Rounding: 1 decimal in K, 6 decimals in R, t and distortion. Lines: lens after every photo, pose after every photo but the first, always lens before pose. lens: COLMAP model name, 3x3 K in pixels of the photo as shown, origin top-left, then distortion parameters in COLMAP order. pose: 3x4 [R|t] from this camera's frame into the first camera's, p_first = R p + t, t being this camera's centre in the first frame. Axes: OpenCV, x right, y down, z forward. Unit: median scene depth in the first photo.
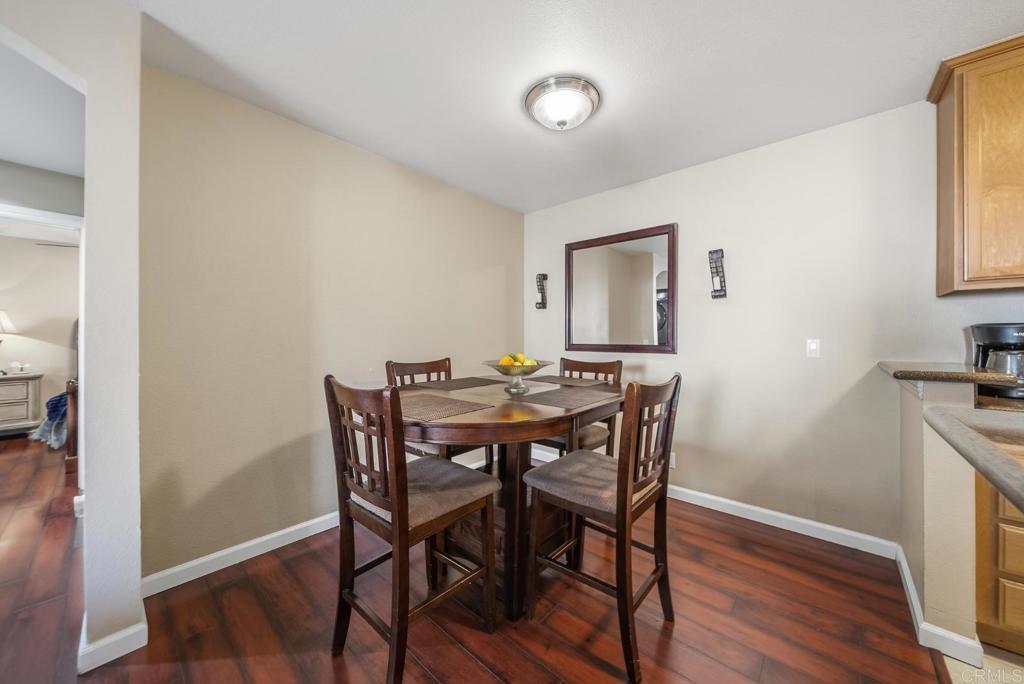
lens RADIAL K [[358.6, 0, 512.2], [0, 358.6, 343.0], [0, 0, 1]] dist [-0.000563, -0.000056]
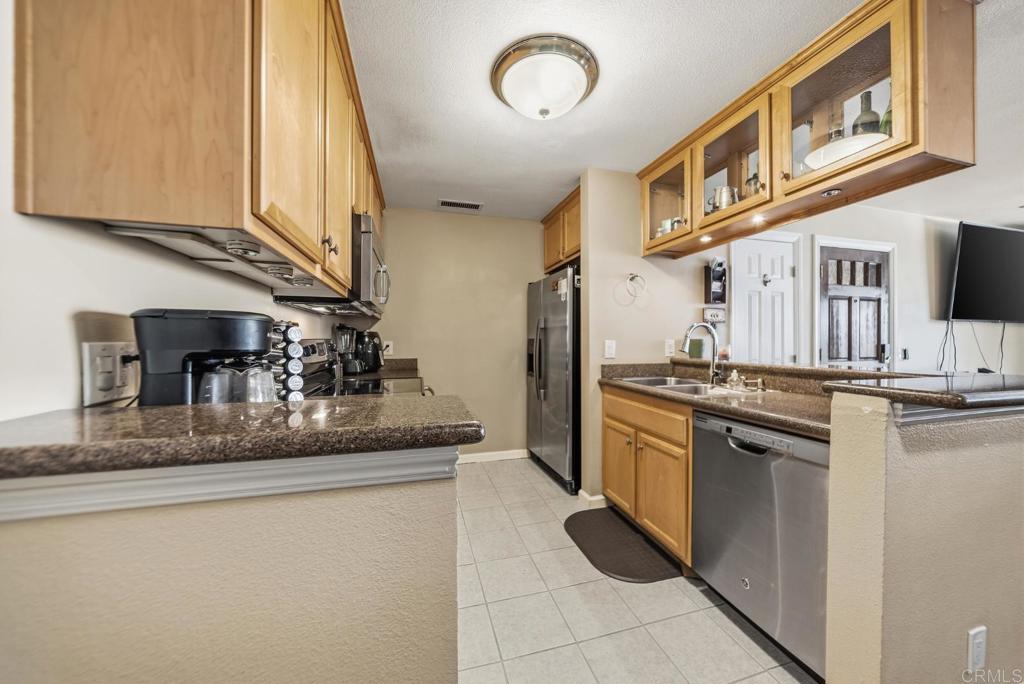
lens RADIAL K [[359.5, 0, 517.1], [0, 359.5, 339.7], [0, 0, 1]] dist [-0.000104, -0.000216]
pose [[-0.844272, 0.003675, 0.535902, 0.637435], [0.004821, 0.999988, 0.000737, -0.012753], [-0.535893, 0.003205, -0.844280, 1.032174]]
